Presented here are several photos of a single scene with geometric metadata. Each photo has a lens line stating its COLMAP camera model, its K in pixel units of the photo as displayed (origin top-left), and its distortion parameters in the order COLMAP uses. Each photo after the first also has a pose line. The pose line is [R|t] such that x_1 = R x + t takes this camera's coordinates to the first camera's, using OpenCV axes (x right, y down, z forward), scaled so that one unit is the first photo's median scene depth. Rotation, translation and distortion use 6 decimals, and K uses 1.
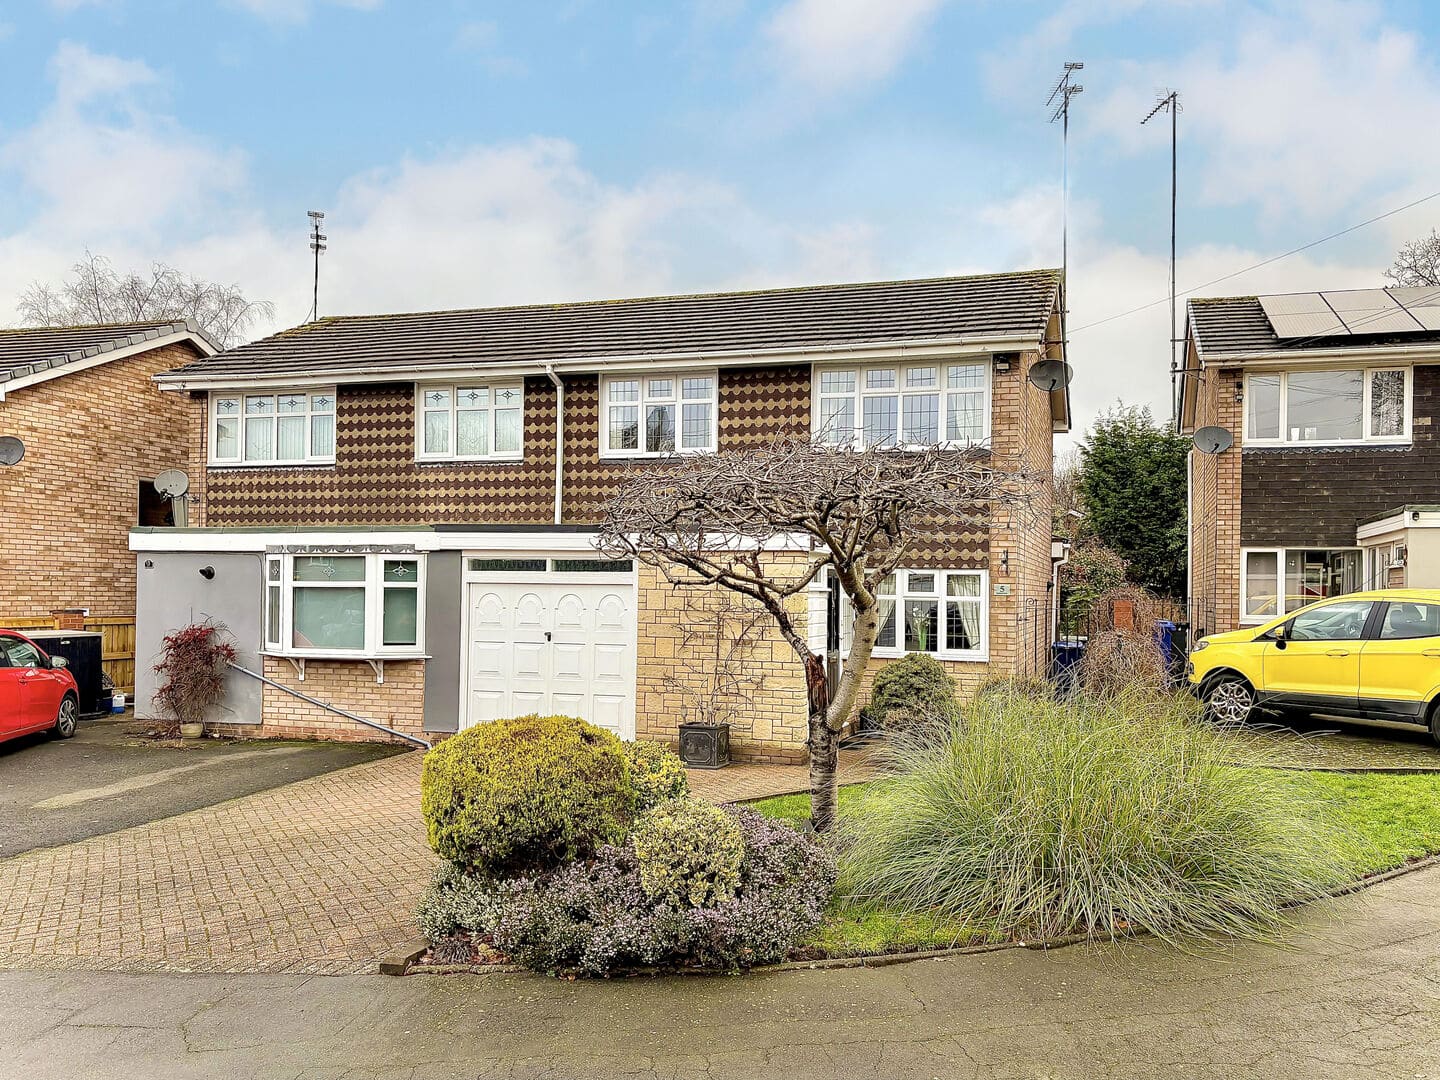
lens RADIAL K [[1072.5, 0, 719.9], [0, 1072.5, 563.4], [0, 0, 1]] dist [0.054987, -0.063466]
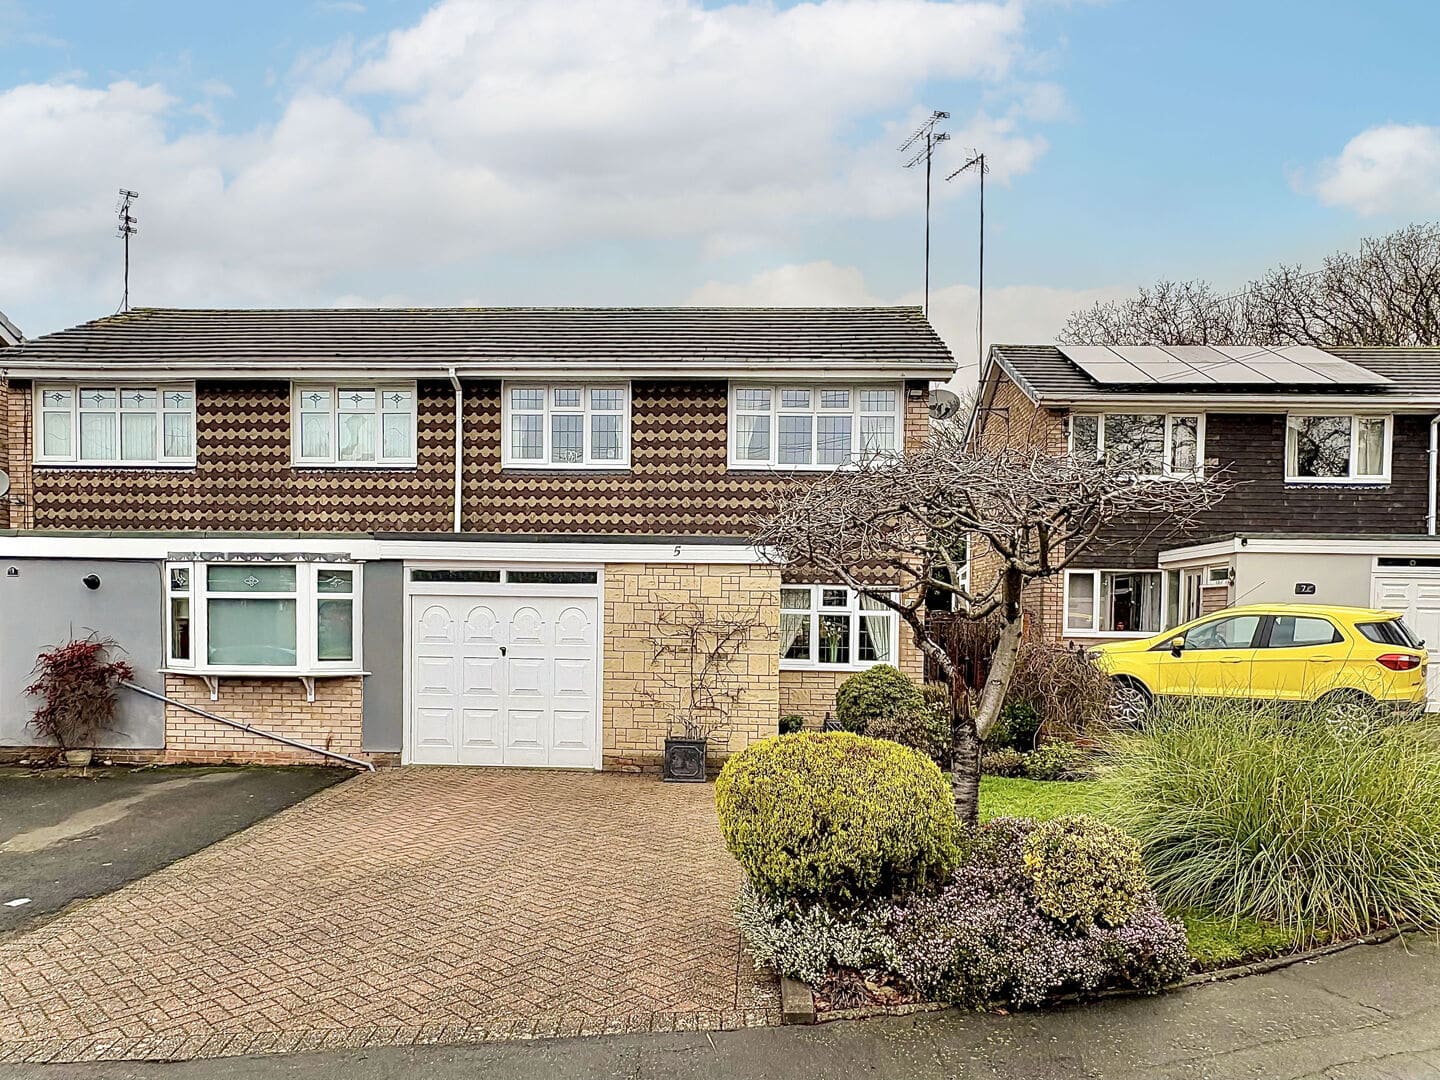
lens RADIAL K [[1030.1, 0, 719.6], [0, 1030.1, 629.2], [0, 0, 1]] dist [-0.034429, 0.053454]
pose [[0.975562, -0.001438, 0.219720, -0.132789], [-0.008513, 0.998981, 0.044333, 0.004851], [-0.219560, -0.045120, 0.974555, 0.050478]]
